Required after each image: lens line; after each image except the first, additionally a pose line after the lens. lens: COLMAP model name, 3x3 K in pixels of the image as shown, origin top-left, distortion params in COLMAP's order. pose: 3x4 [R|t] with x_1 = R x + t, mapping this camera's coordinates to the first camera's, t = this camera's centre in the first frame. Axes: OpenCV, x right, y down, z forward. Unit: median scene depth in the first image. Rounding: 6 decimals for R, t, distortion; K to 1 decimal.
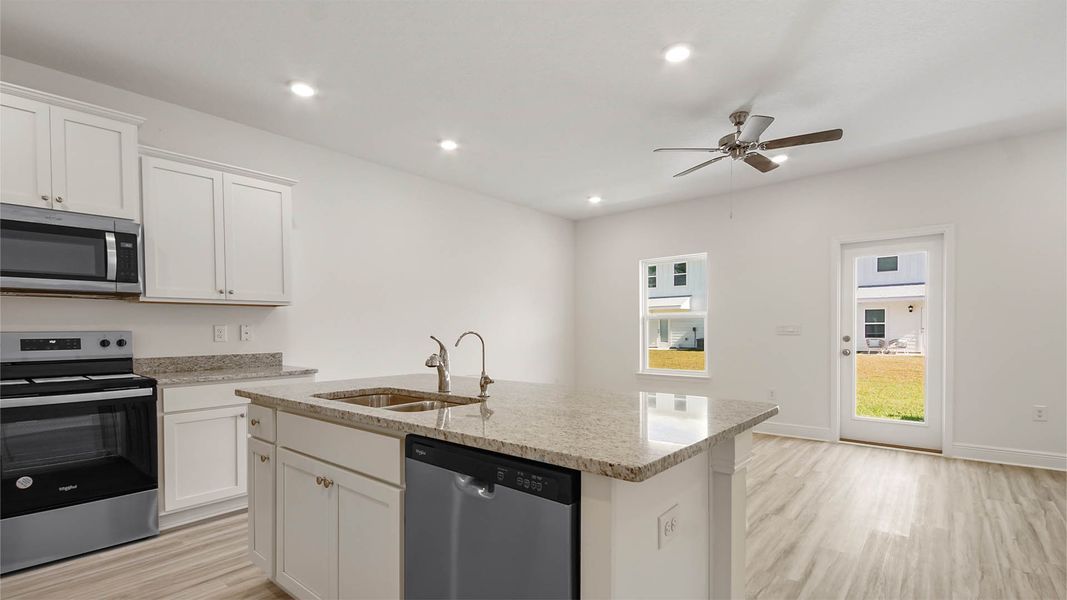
lens RADIAL K [[475.6, 0, 532.3], [0, 475.6, 330.5], [0, 0, 1]] dist [0.000569, -0.000173]
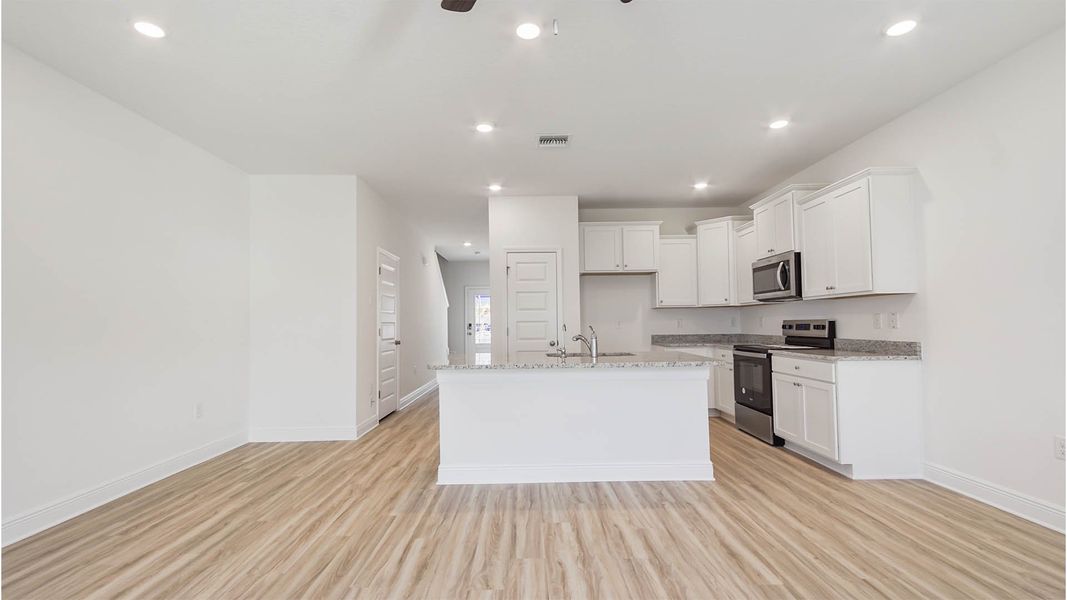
lens RADIAL K [[474.6, 0, 537.1], [0, 474.6, 316.9], [0, 0, 1]] dist [0.002138, 0.000105]
pose [[-0.751017, 0.008560, -0.660227, 0.831907], [0.017976, 0.999810, -0.007484, -0.011732], [0.660038, -0.017489, -0.751028, 1.575107]]
